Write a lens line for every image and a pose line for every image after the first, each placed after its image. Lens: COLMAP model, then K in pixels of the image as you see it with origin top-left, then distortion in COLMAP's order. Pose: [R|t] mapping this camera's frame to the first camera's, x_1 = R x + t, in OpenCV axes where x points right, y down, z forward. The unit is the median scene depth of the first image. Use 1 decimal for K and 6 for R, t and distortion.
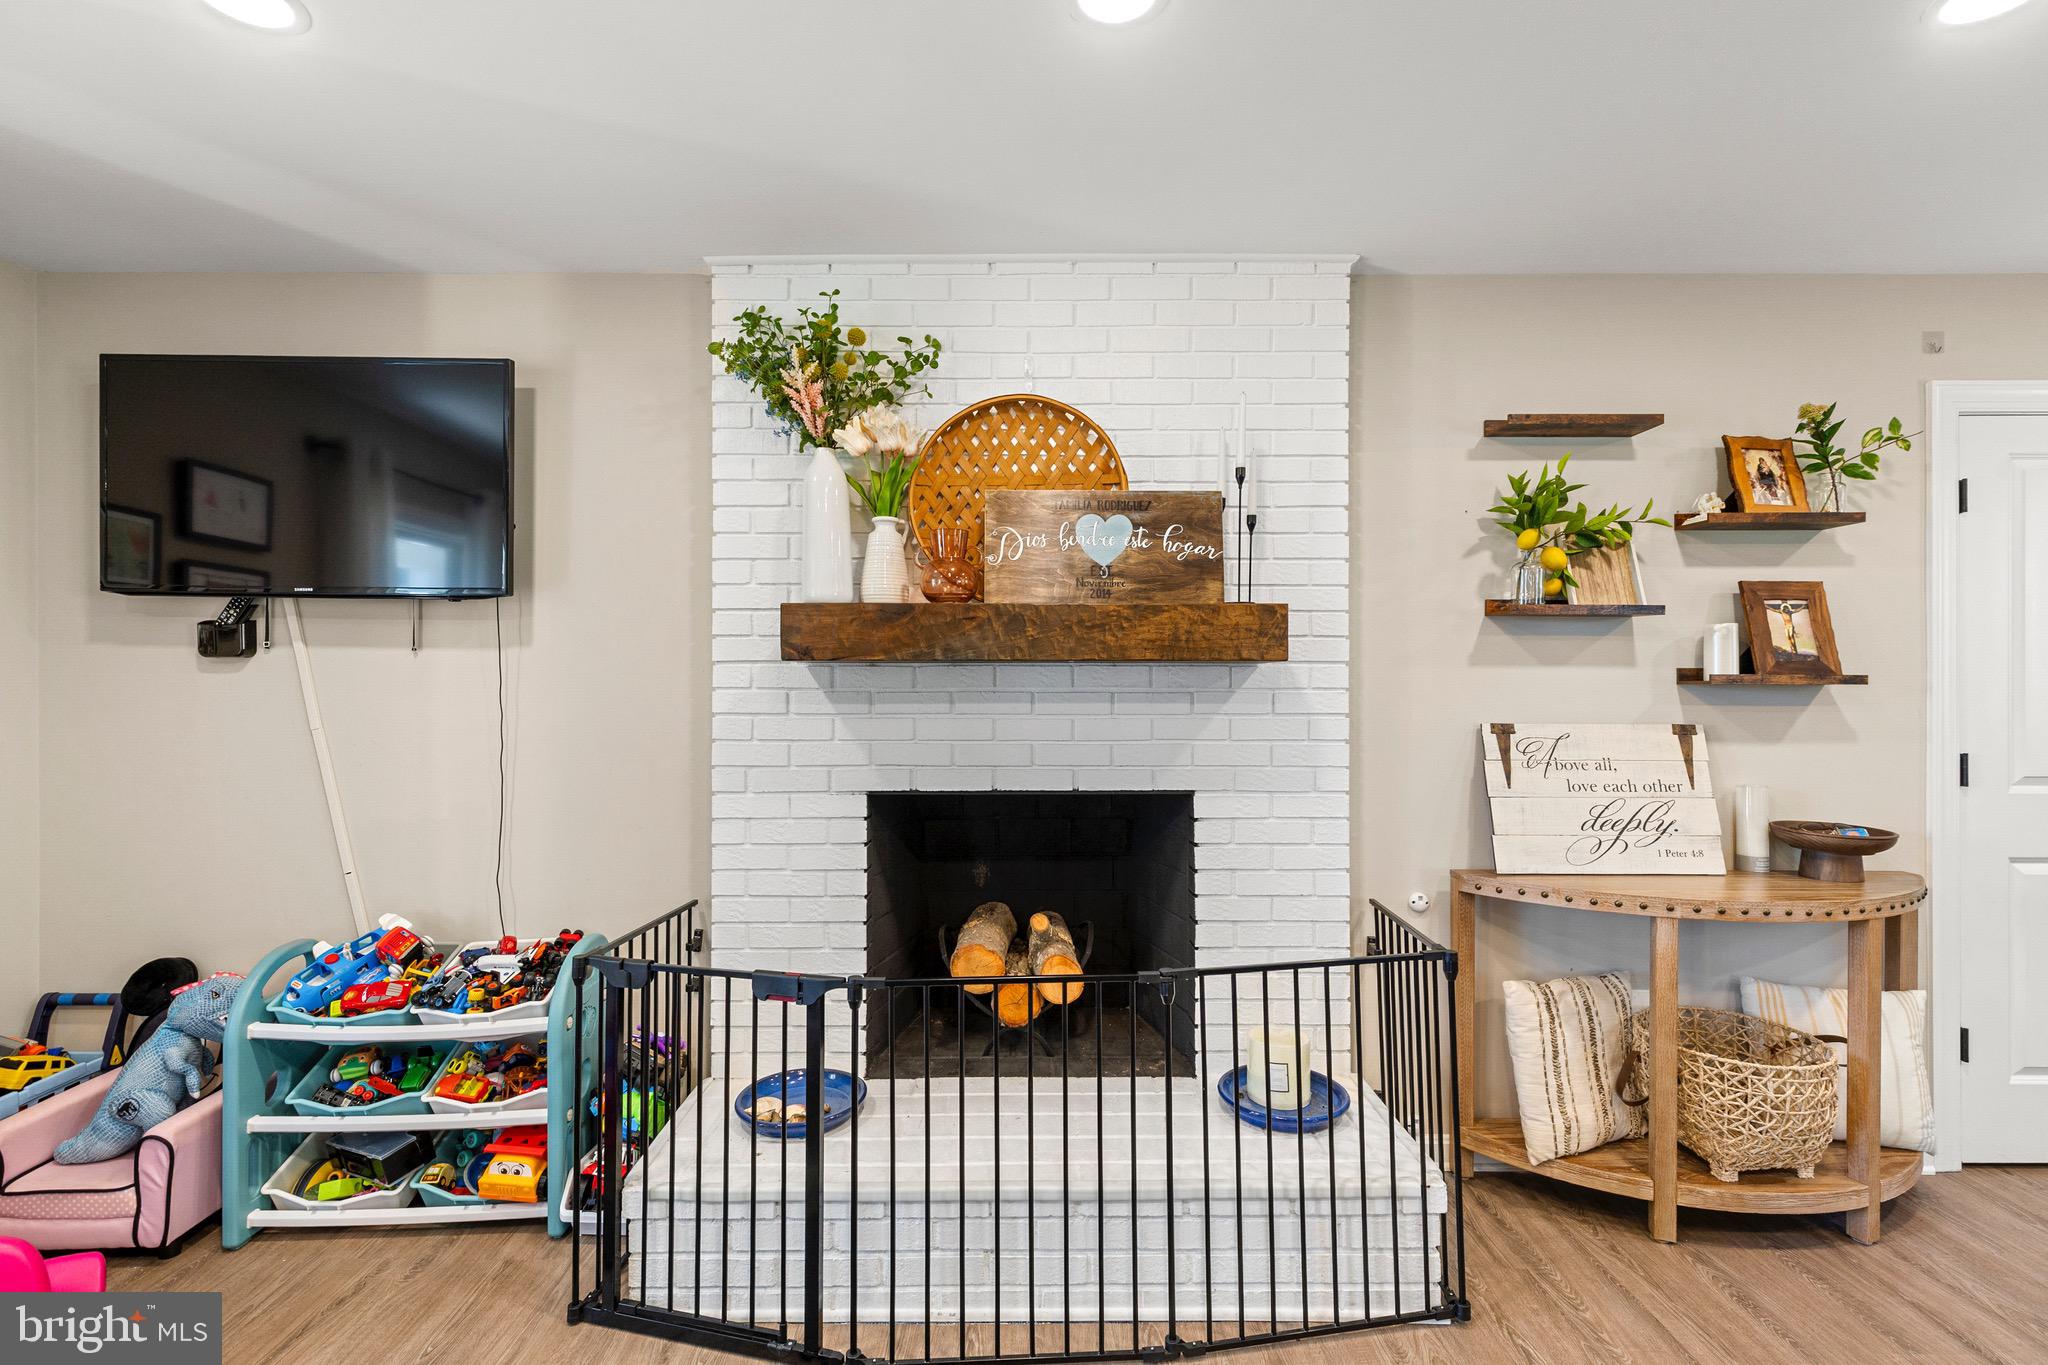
lens RADIAL K [[934.3, 0, 1024.0], [0, 934.3, 682.5], [0, 0, 1]] dist [0.007021, -0.000911]
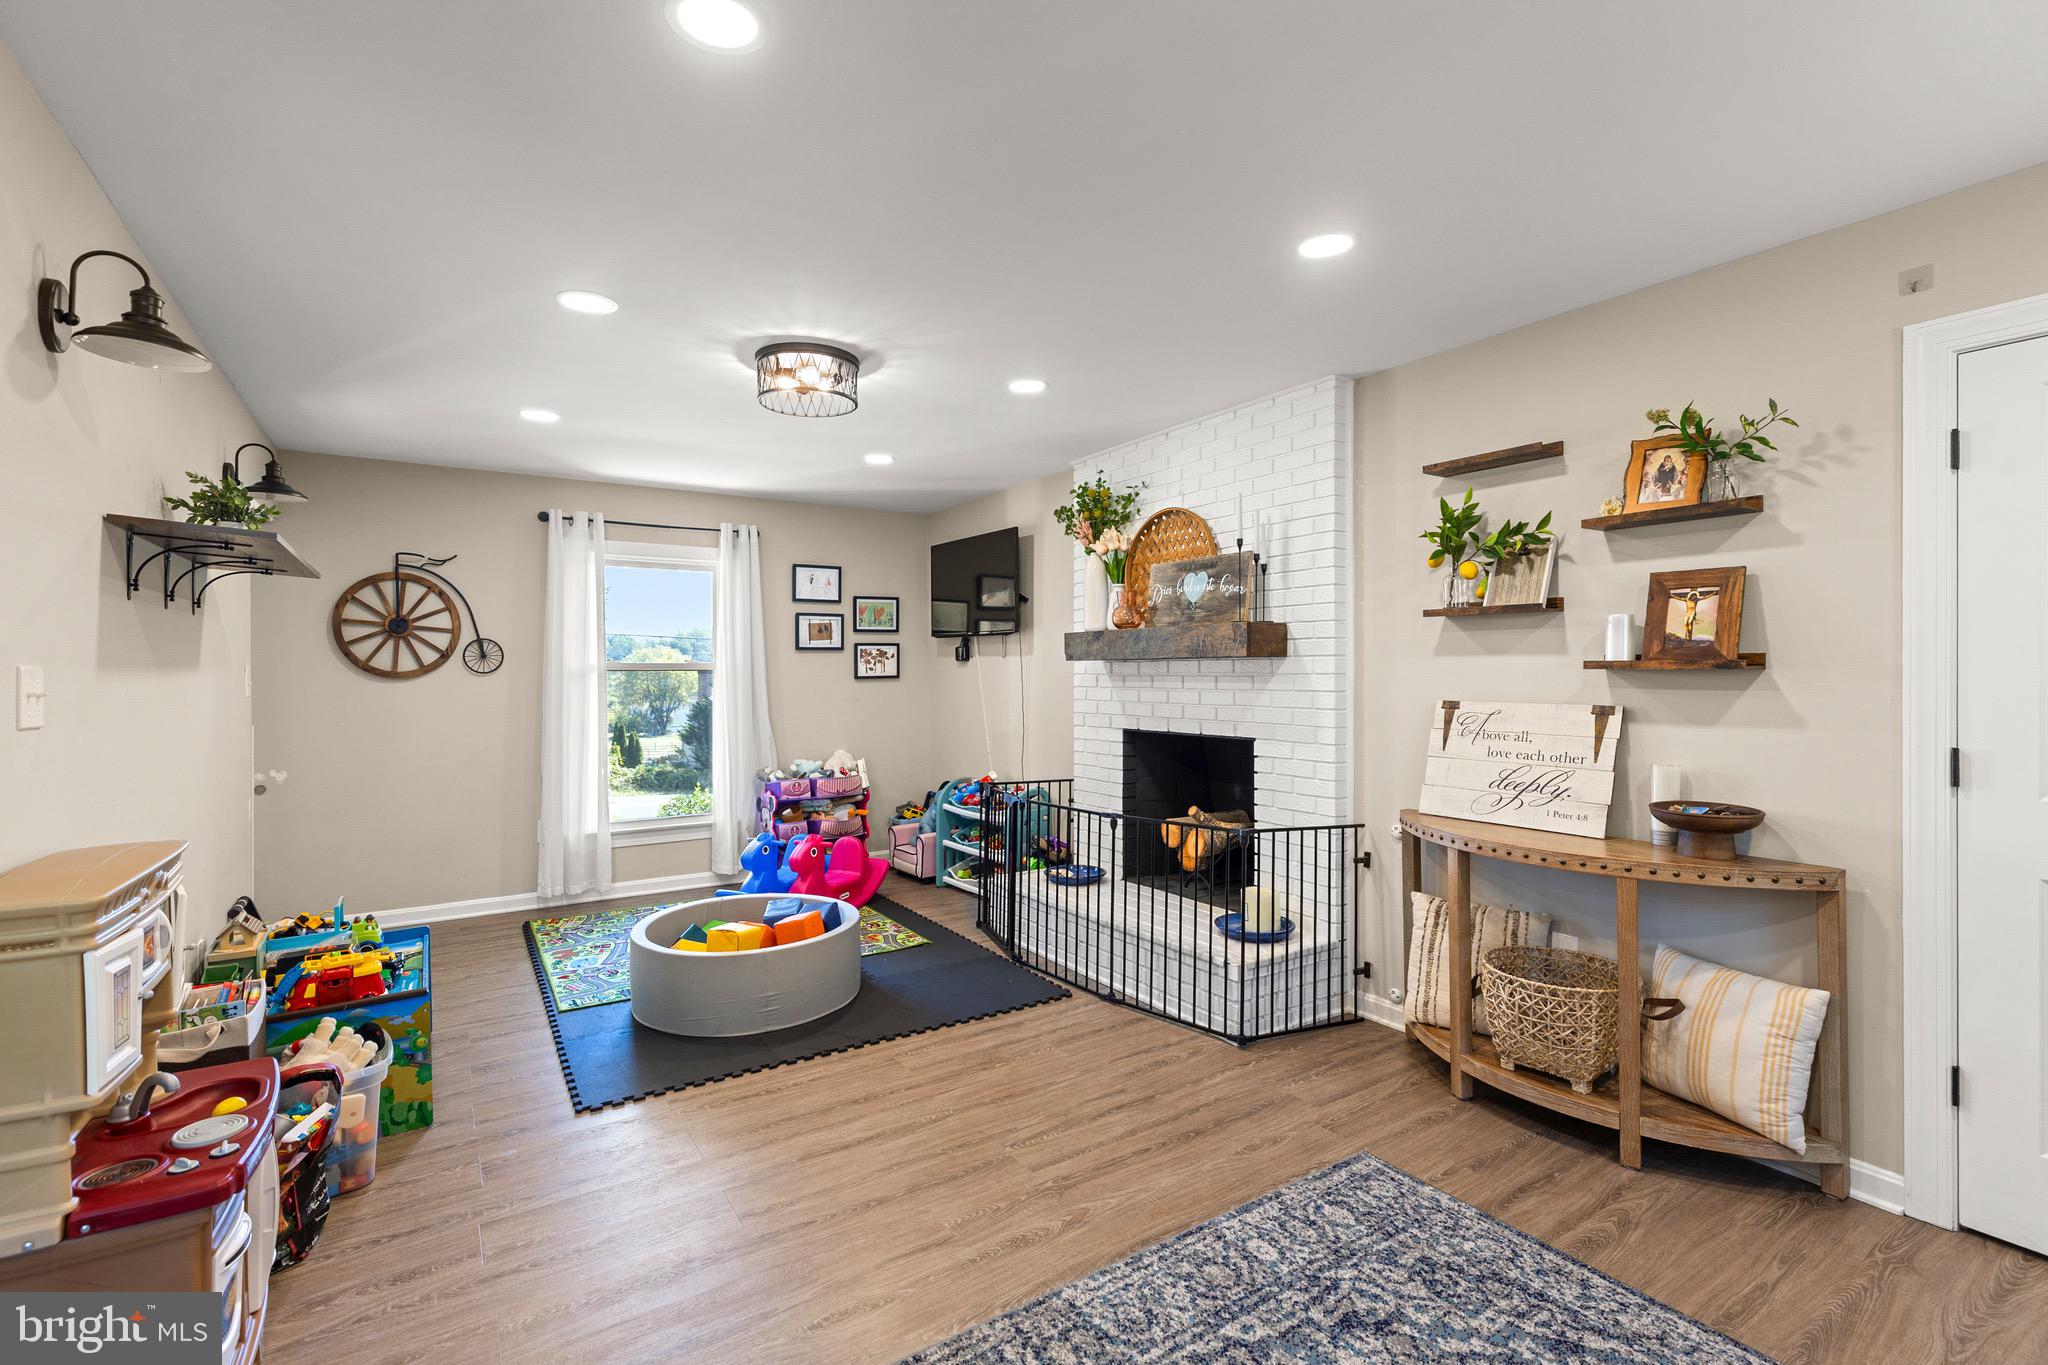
lens RADIAL K [[917.9, 0, 1026.1], [0, 917.9, 677.8], [0, 0, 1]] dist [0.008388, -0.001349]
pose [[0.550731, 0.002618, -0.834679, 1.272045], [0.006411, 0.999952, 0.007366, -0.000756], [0.834658, -0.009408, 0.550688, -0.182297]]
